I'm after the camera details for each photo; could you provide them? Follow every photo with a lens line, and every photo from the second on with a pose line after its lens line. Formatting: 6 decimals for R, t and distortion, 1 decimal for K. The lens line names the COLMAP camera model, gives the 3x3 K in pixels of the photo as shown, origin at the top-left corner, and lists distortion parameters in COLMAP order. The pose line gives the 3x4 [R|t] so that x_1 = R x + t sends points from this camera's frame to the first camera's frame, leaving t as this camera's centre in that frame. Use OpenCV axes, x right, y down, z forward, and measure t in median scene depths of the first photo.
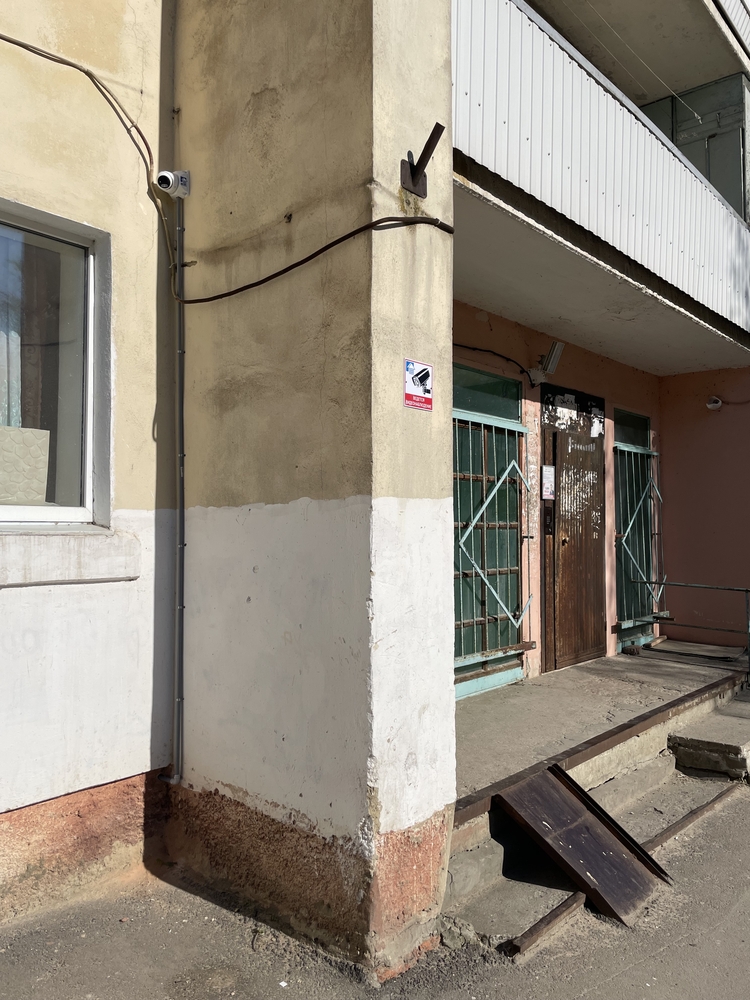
lens RADIAL K [[736.2, 0, 375.0], [0, 736.2, 500.0], [0, 0, 1]] dist [0.107807, -0.163022]
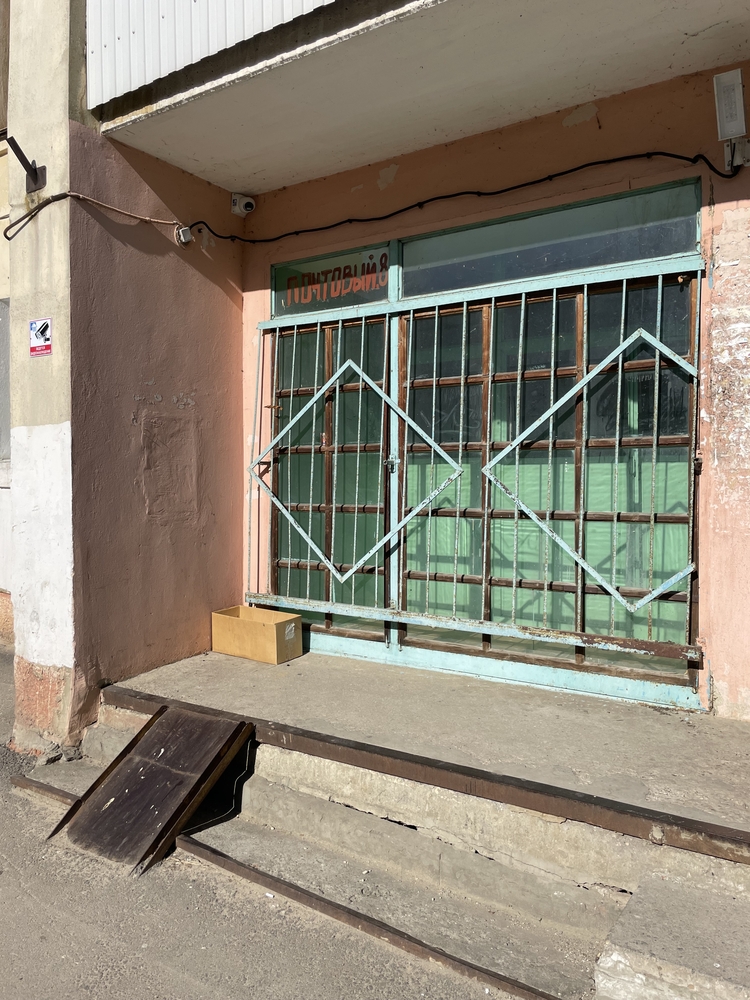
lens RADIAL K [[734.2, 0, 375.0], [0, 734.2, 500.0], [0, 0, 1]] dist [0.051973, -0.057385]
pose [[0.161677, 0.023854, -0.986555, 1.421636], [0.034560, 0.998958, 0.029817, 0.109218], [0.986238, -0.038916, 0.160684, 1.337076]]
